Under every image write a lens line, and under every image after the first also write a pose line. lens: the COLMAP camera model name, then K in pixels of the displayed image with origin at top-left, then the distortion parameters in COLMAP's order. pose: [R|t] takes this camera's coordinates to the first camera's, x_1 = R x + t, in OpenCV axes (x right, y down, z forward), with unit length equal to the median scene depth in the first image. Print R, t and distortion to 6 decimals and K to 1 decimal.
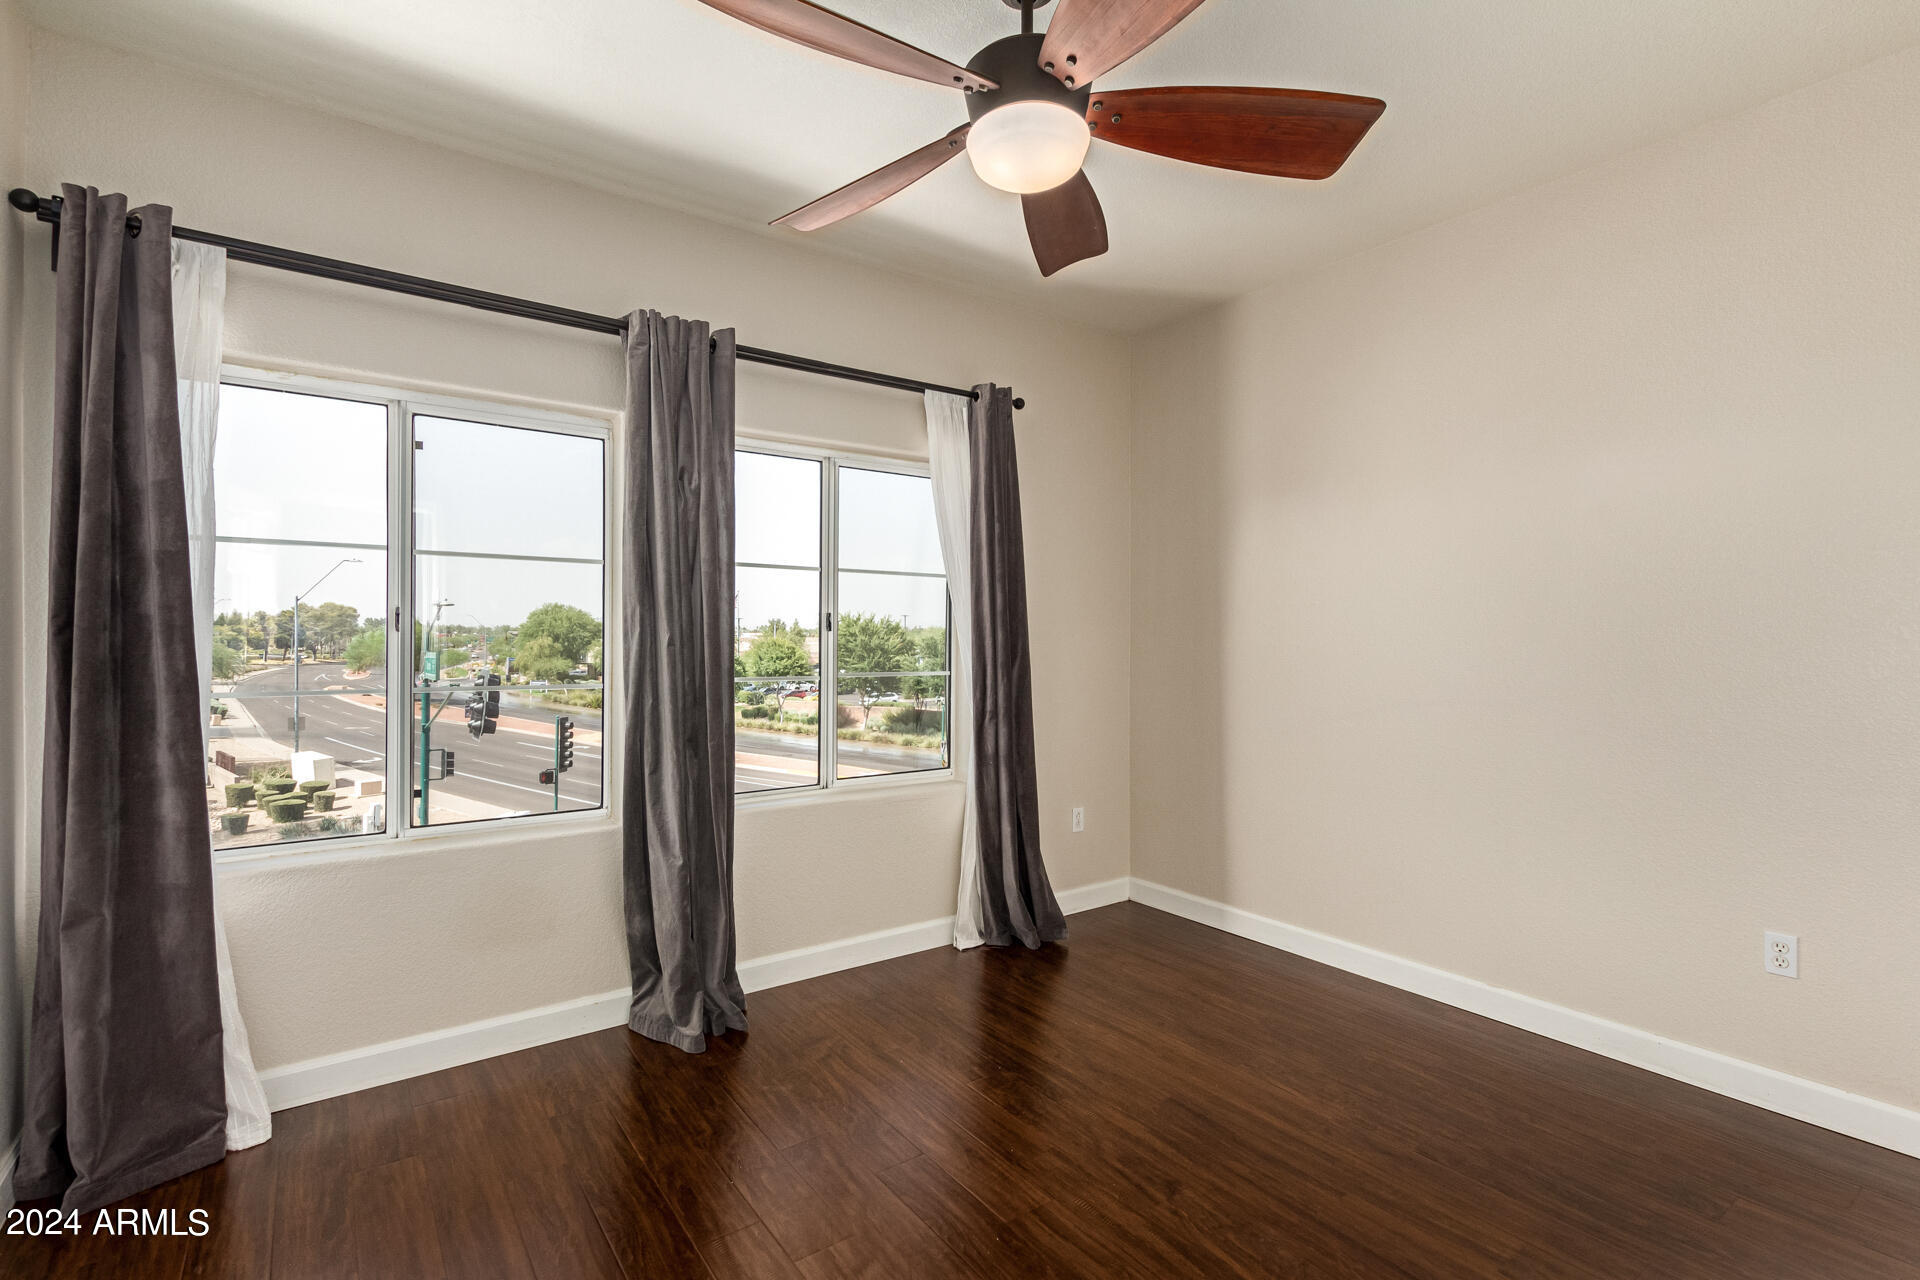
lens RADIAL K [[877.5, 0, 953.4], [0, 877.5, 635.9], [0, 0, 1]] dist [0.004007, -0.000002]
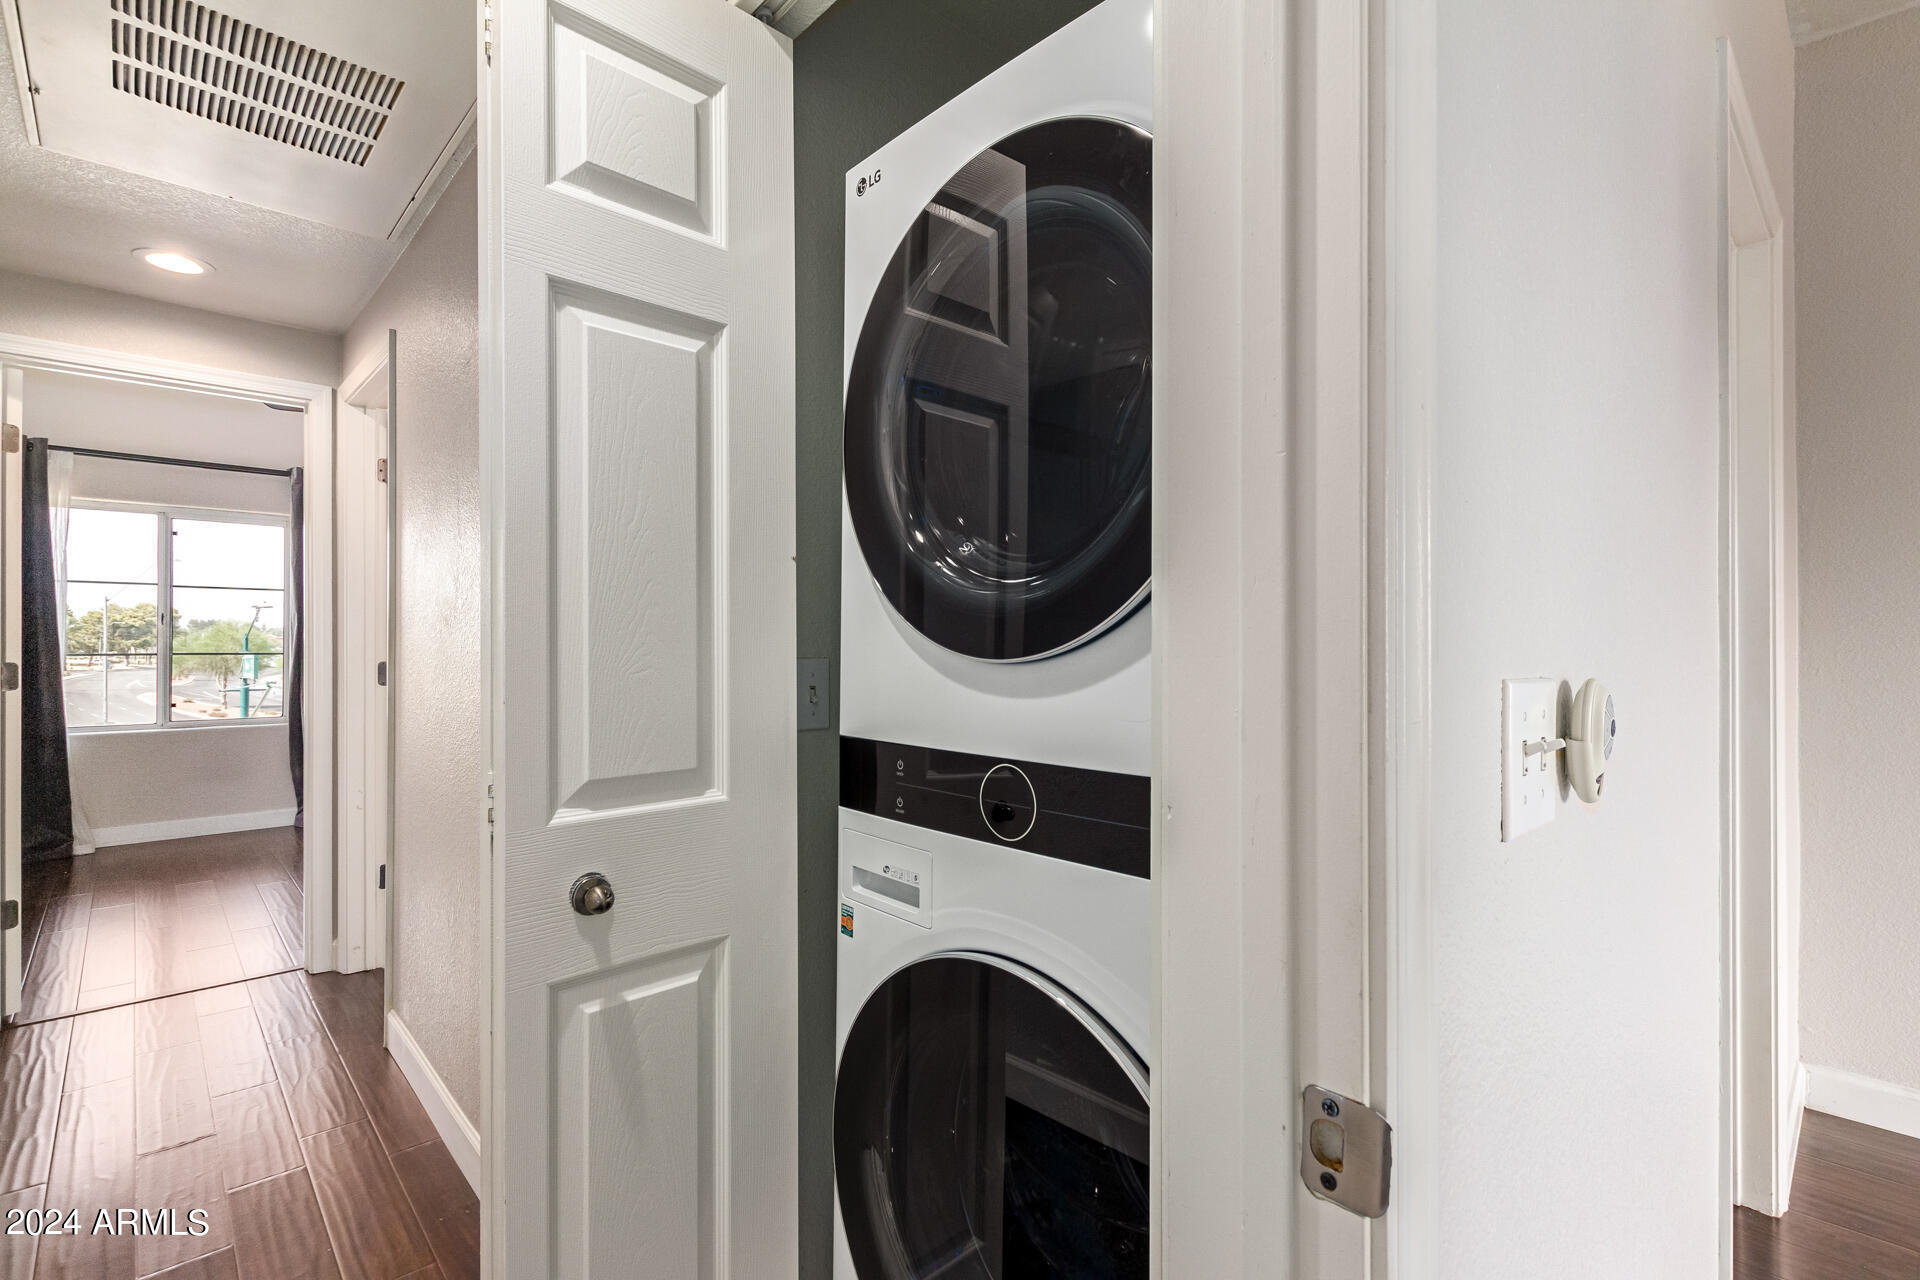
lens RADIAL K [[877.5, 0, 953.4], [0, 877.5, 635.9], [0, 0, 1]] dist [0.004007, -0.000002]
pose [[0.992124, 0.000490, 0.125257, 0.863519], [-0.000036, 0.999993, -0.003627, 0.024988], [-0.125258, 0.003594, 0.992118, -1.165023]]
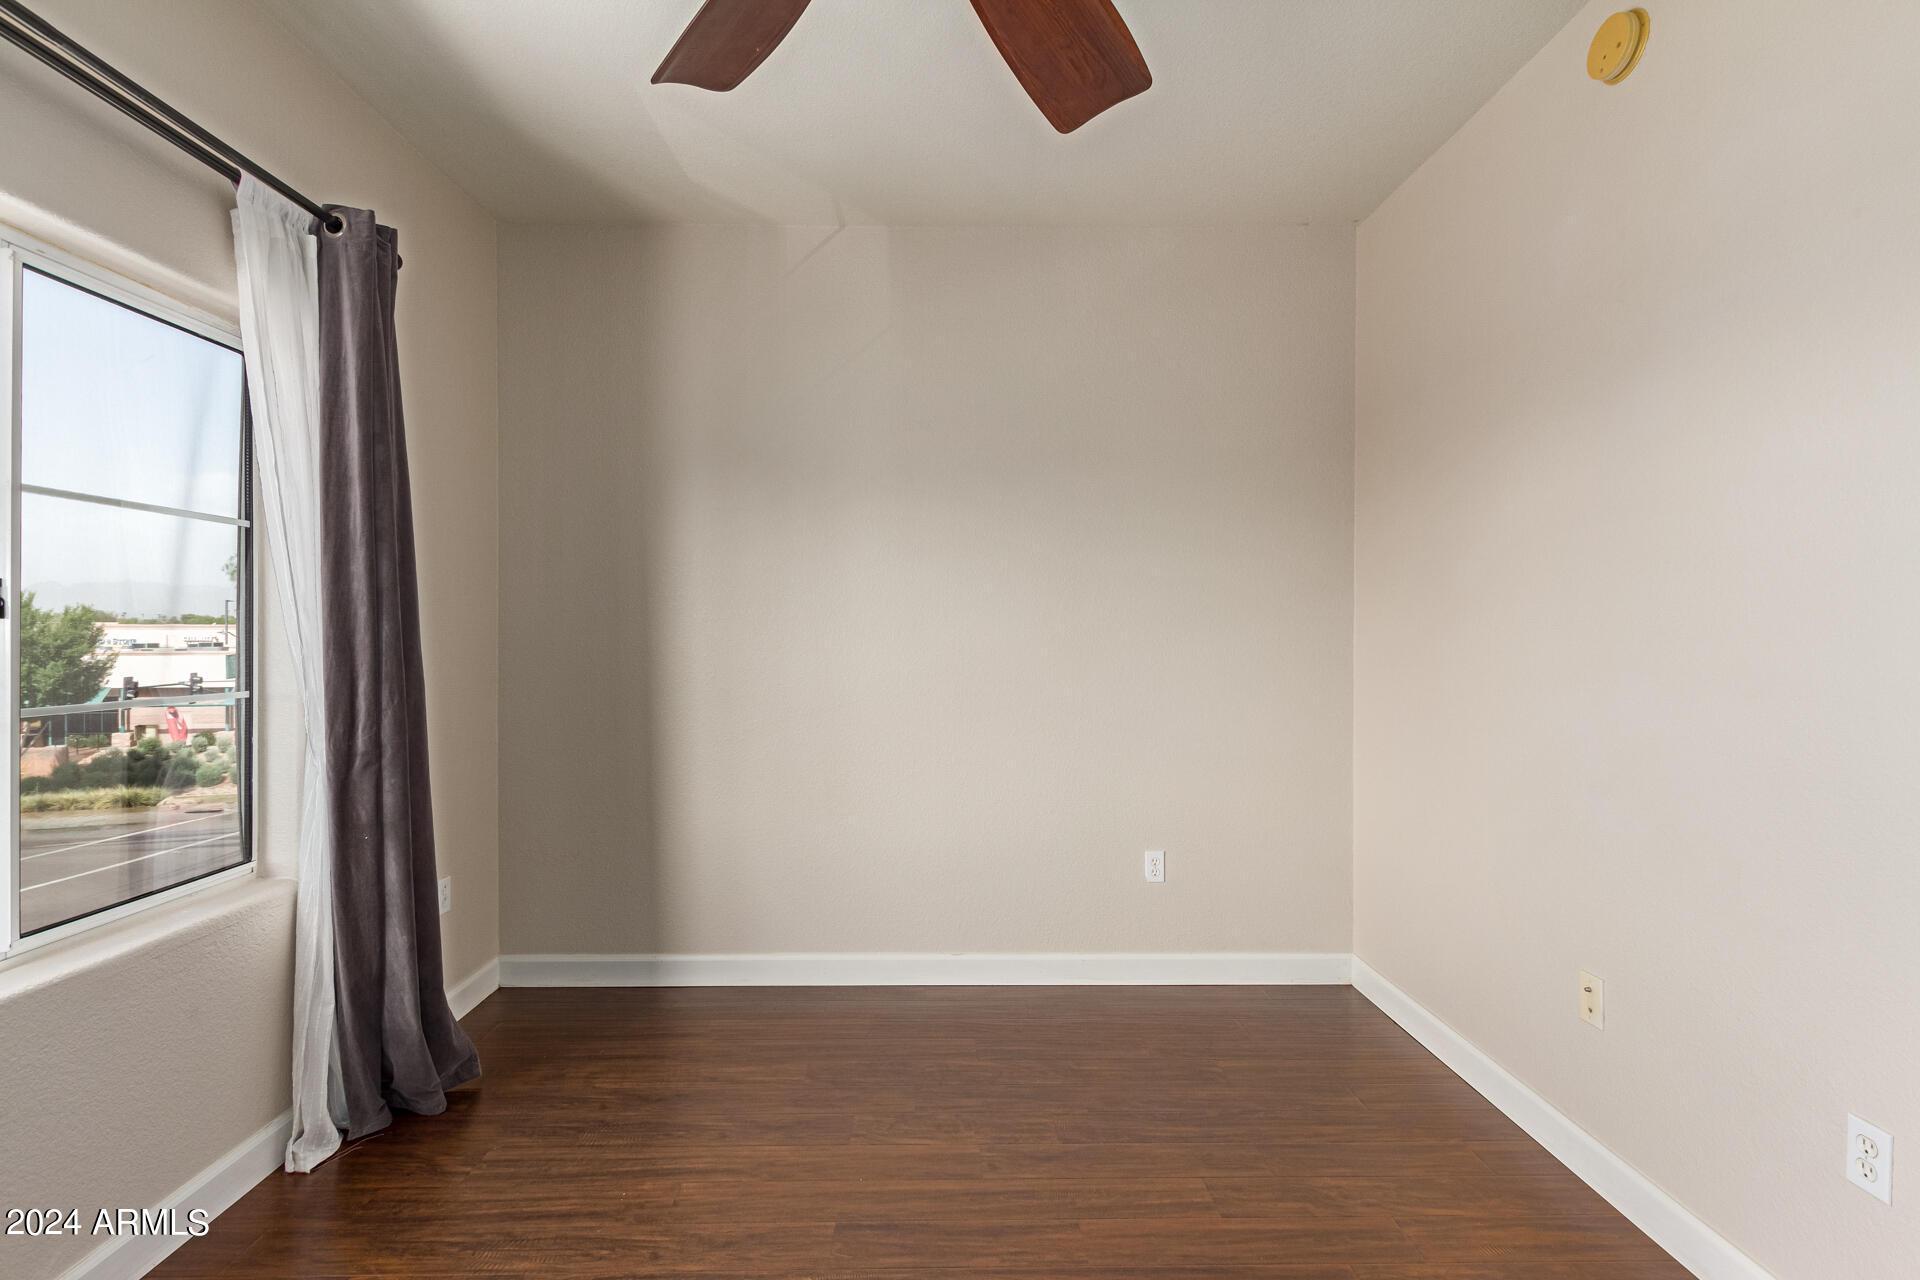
lens RADIAL K [[877.5, 0, 953.4], [0, 877.5, 635.9], [0, 0, 1]] dist [0.004007, -0.000002]
pose [[0.574658, -0.003862, 0.818385, -0.226279], [-0.000960, 0.999985, 0.005394, 0.001332], [-0.818393, -0.003886, 0.574646, 0.327459]]
